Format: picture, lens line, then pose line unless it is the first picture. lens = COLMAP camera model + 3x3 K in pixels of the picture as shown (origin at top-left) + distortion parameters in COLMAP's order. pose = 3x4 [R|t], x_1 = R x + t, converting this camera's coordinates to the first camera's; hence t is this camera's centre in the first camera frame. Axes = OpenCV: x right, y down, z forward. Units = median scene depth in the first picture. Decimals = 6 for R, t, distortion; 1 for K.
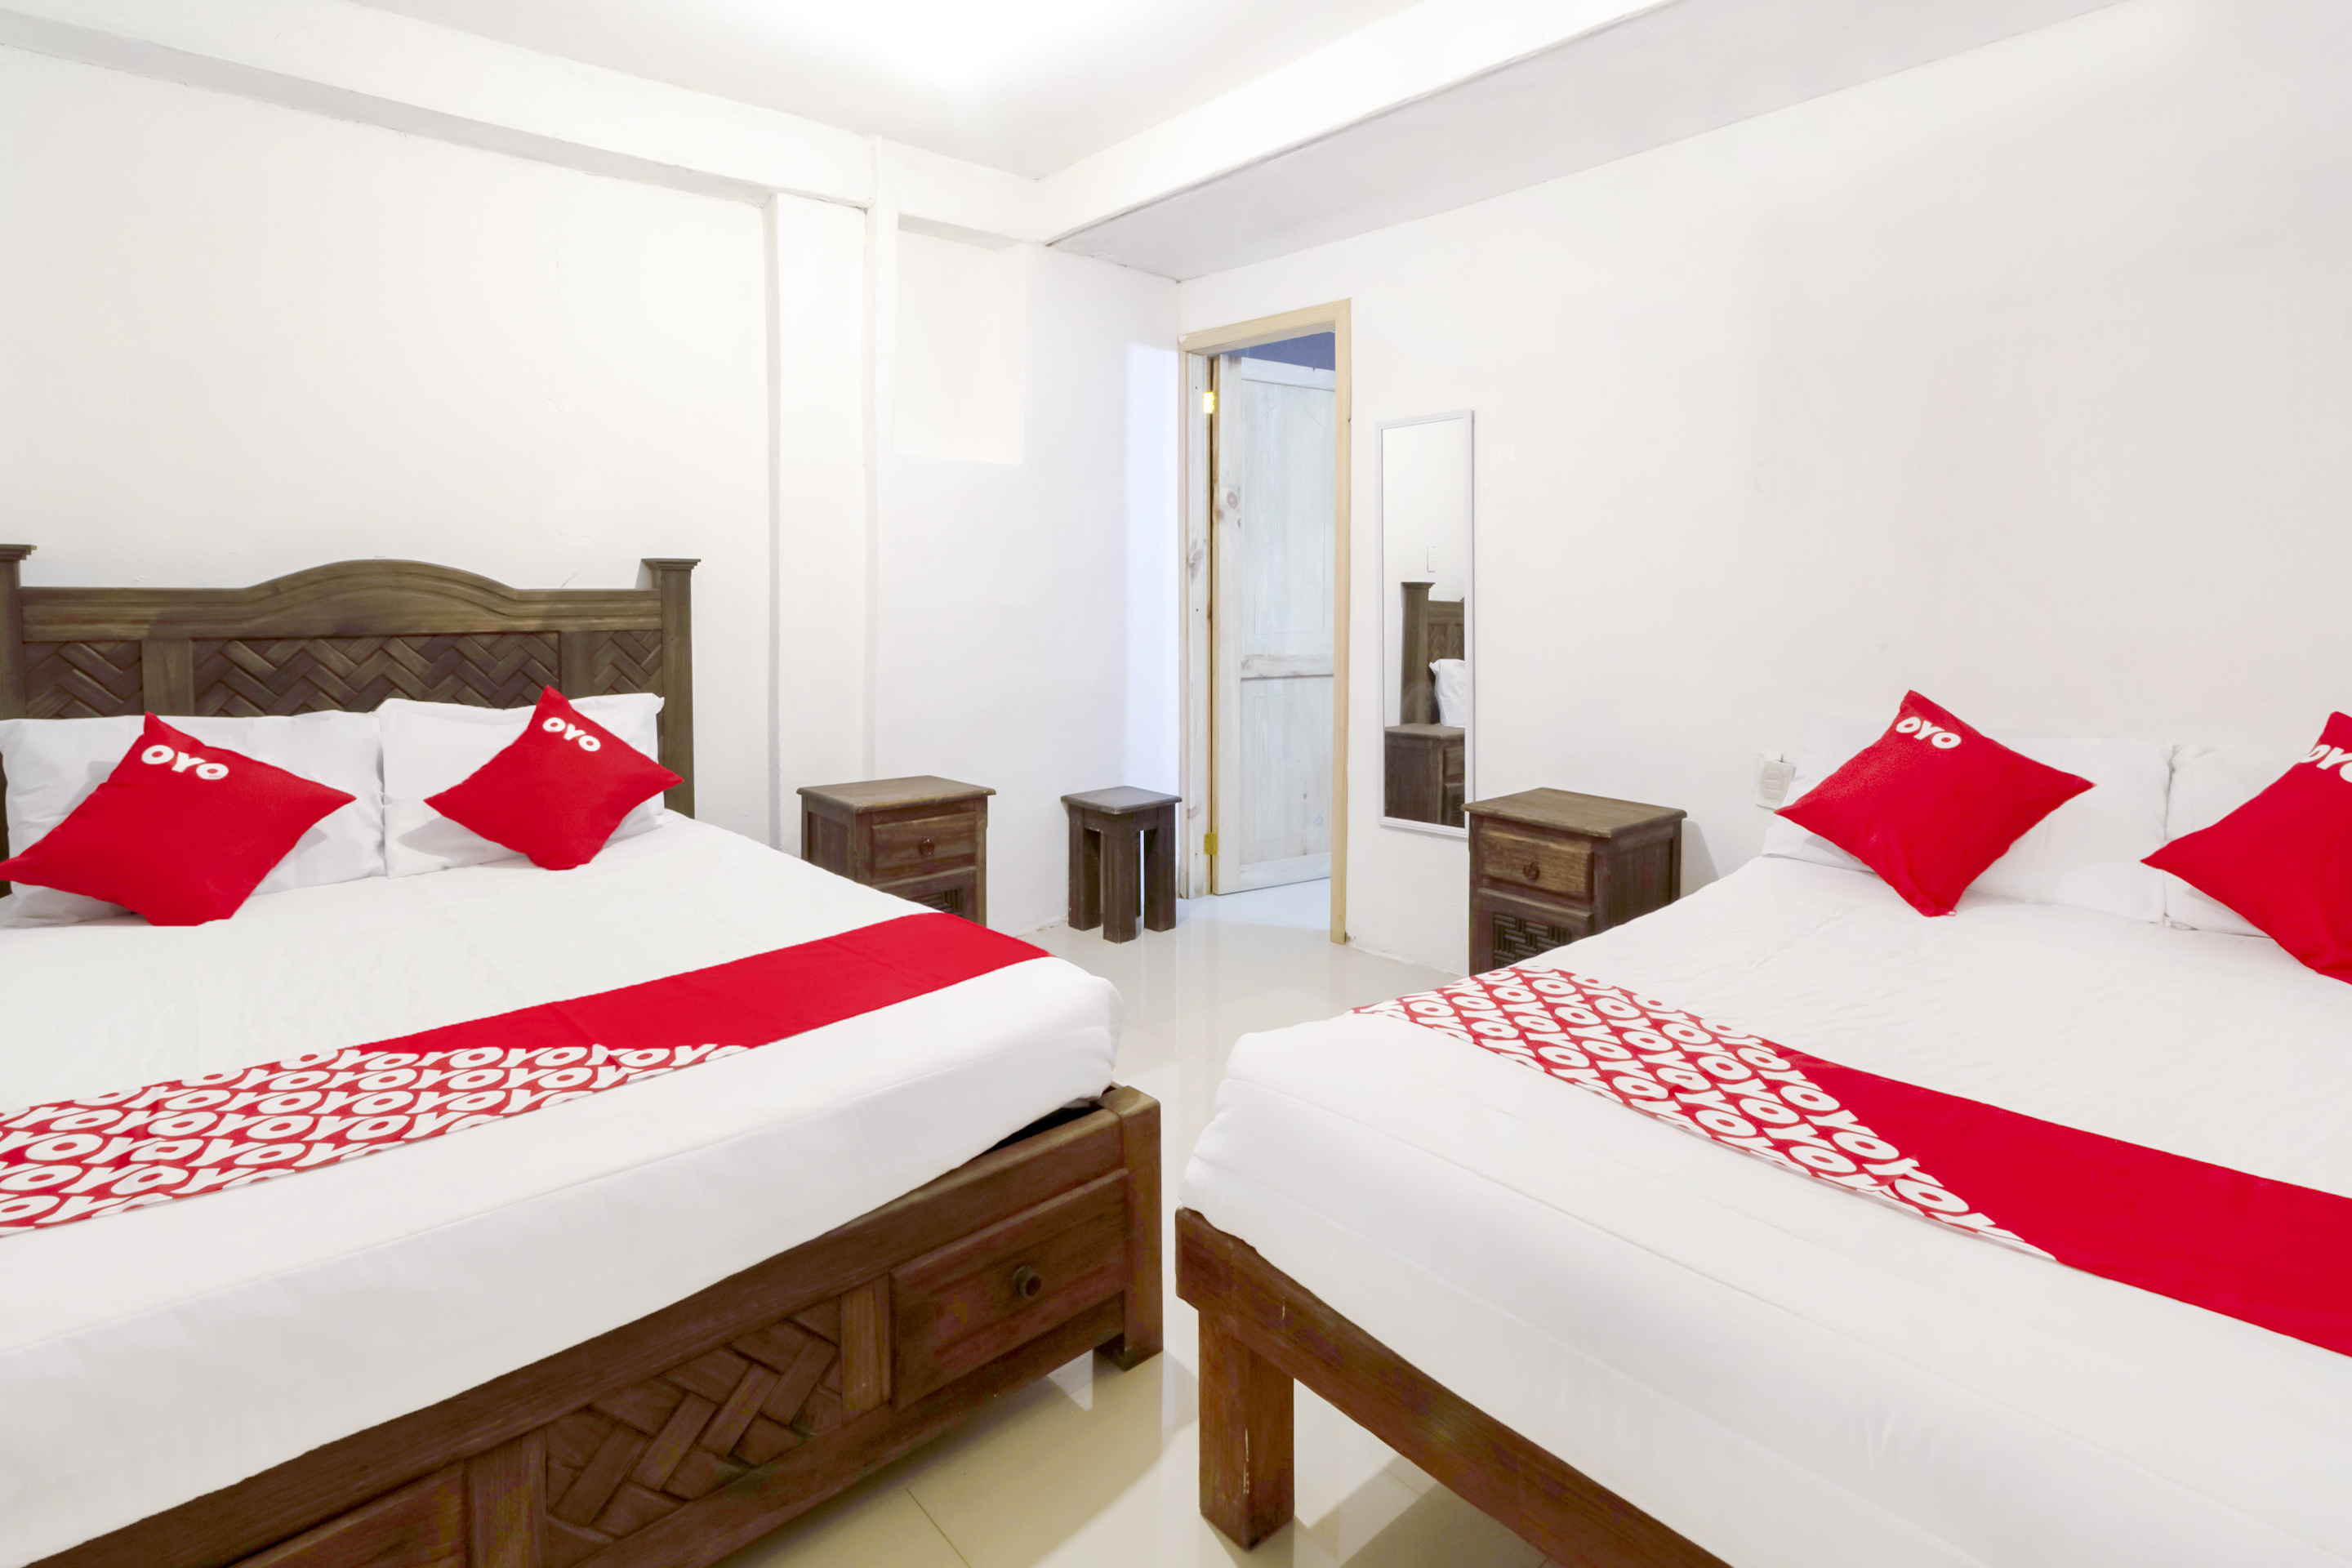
lens RADIAL K [[1155.5, 0, 1176.0], [0, 1155.5, 784.0], [0, 0, 1]] dist [0.002757, 0.000995]
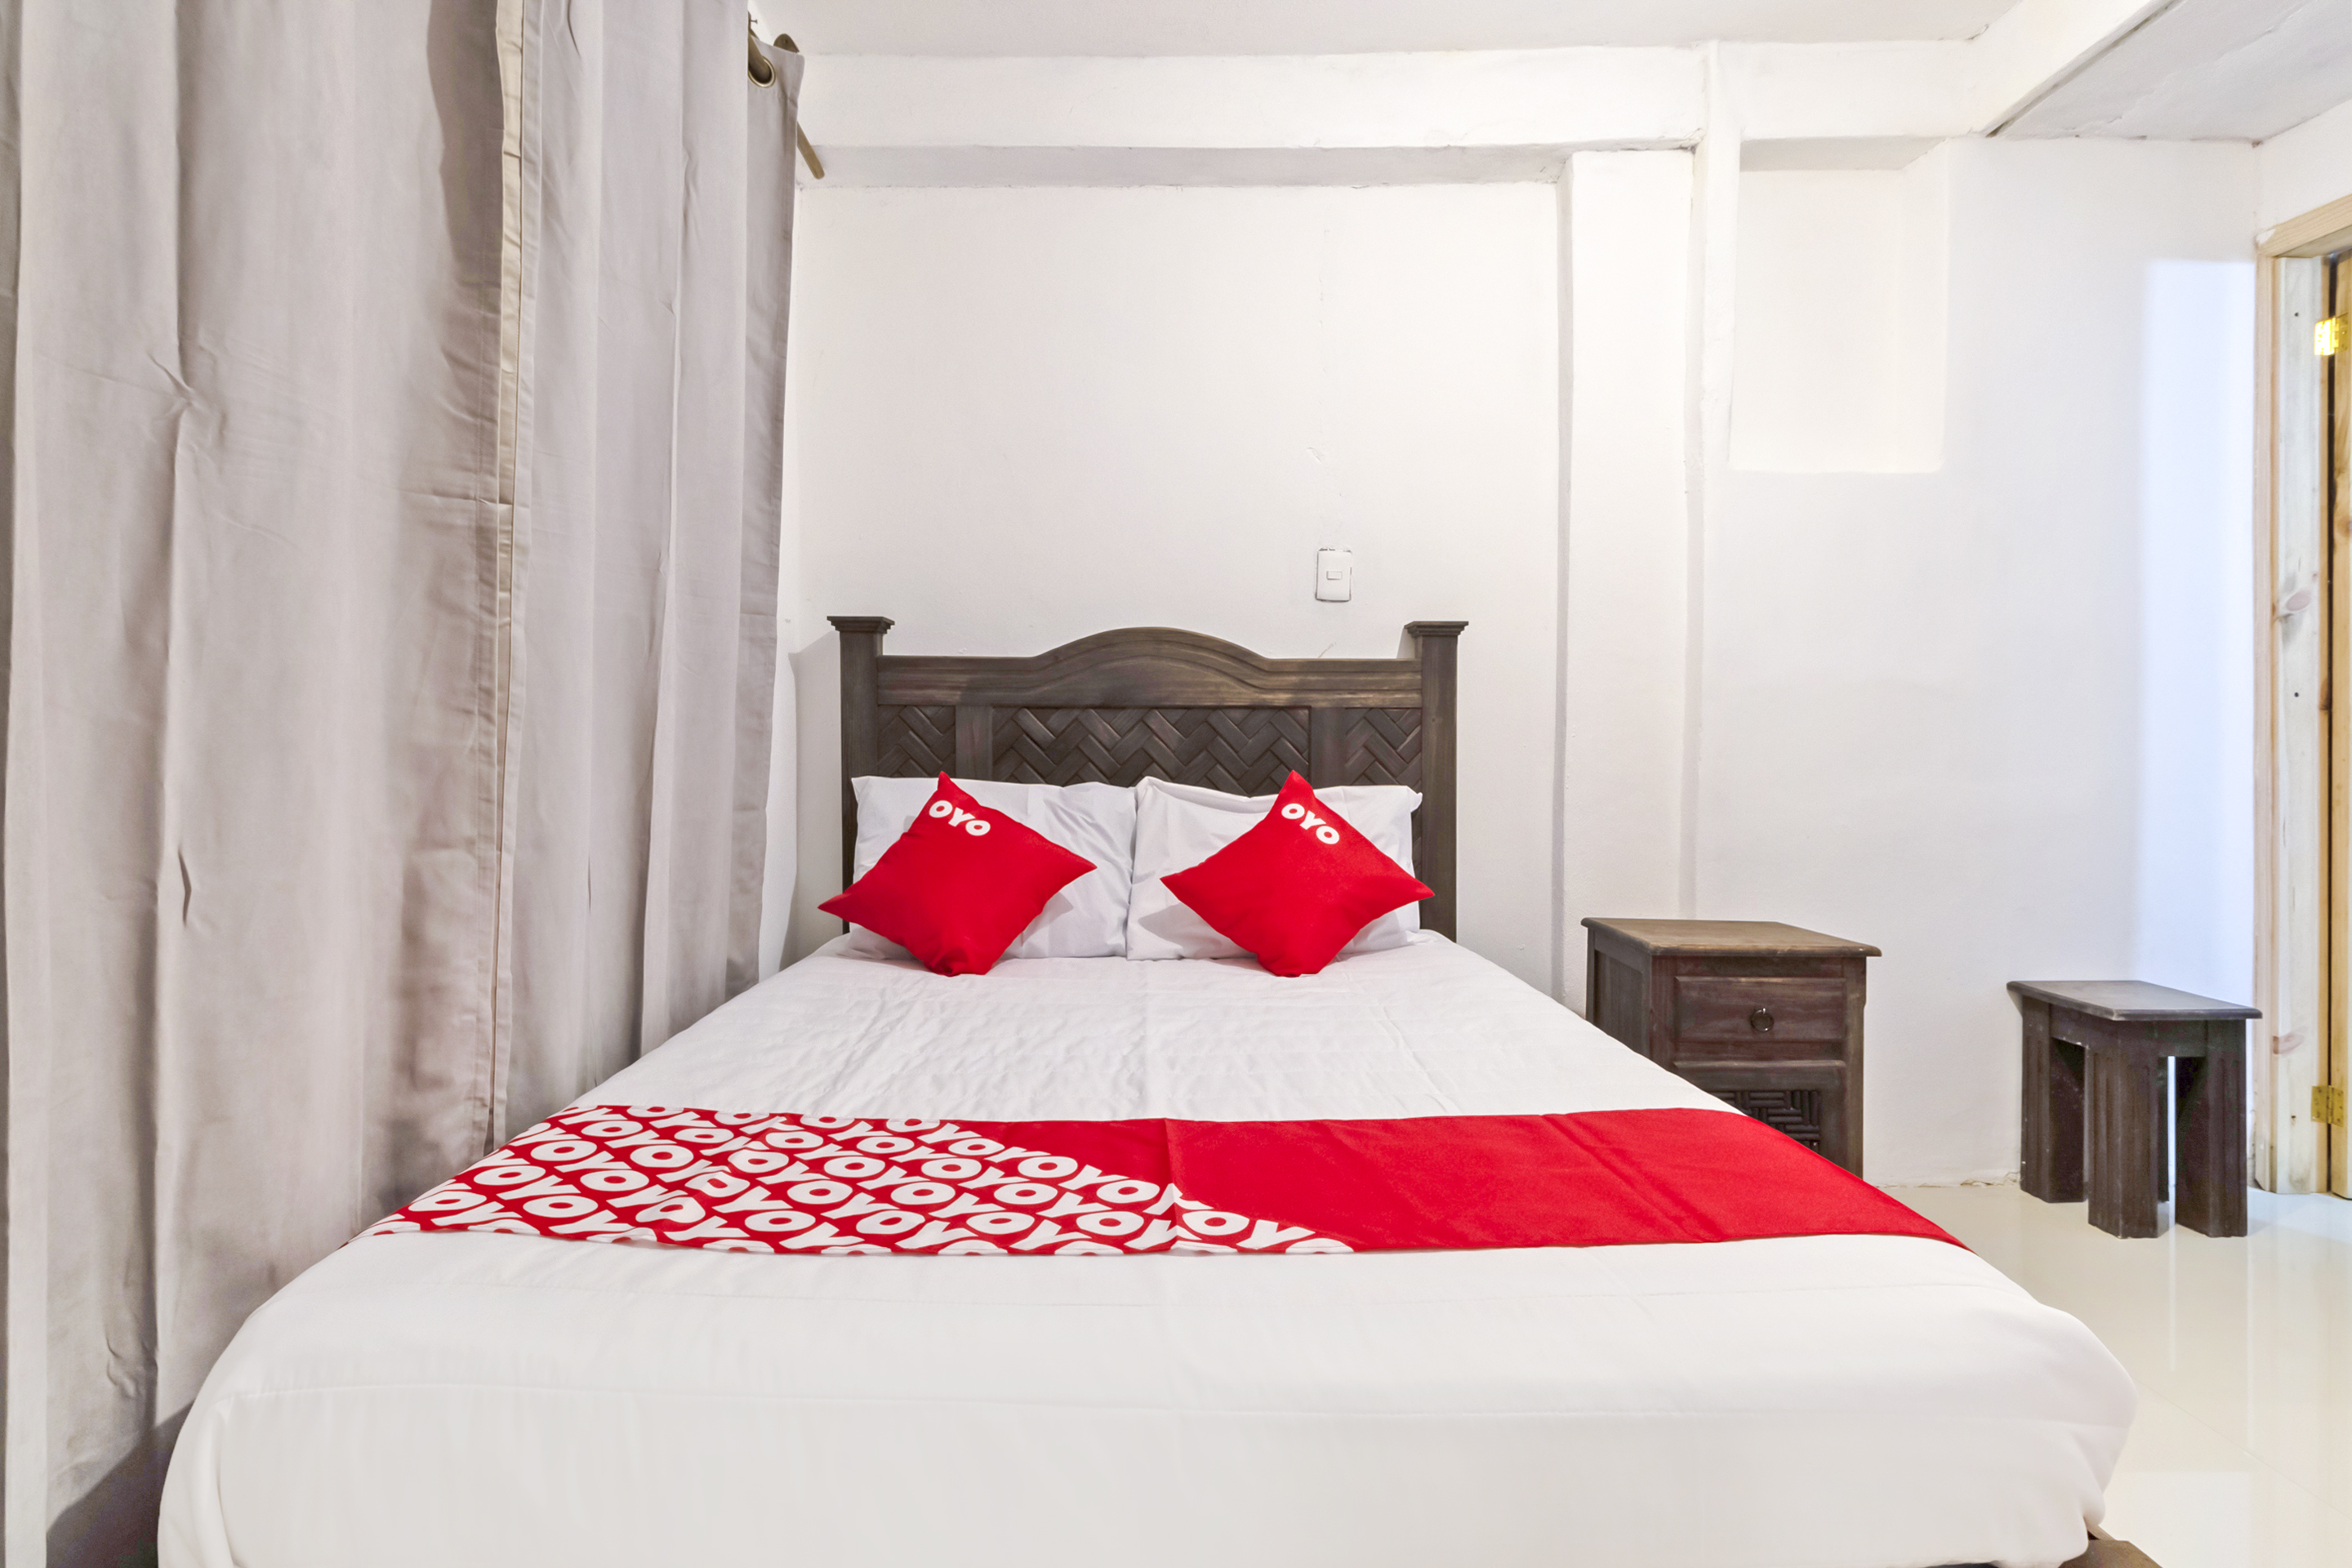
lens RADIAL K [[1138.2, 0, 1180.2], [0, 1138.2, 777.9], [0, 0, 1]] dist [0.002825, 0.001188]
pose [[0.736398, -0.002164, -0.676545, -0.009882], [-0.108819, 0.986596, -0.121602, 0.036990], [0.667739, 0.163168, 0.726292, 0.275826]]
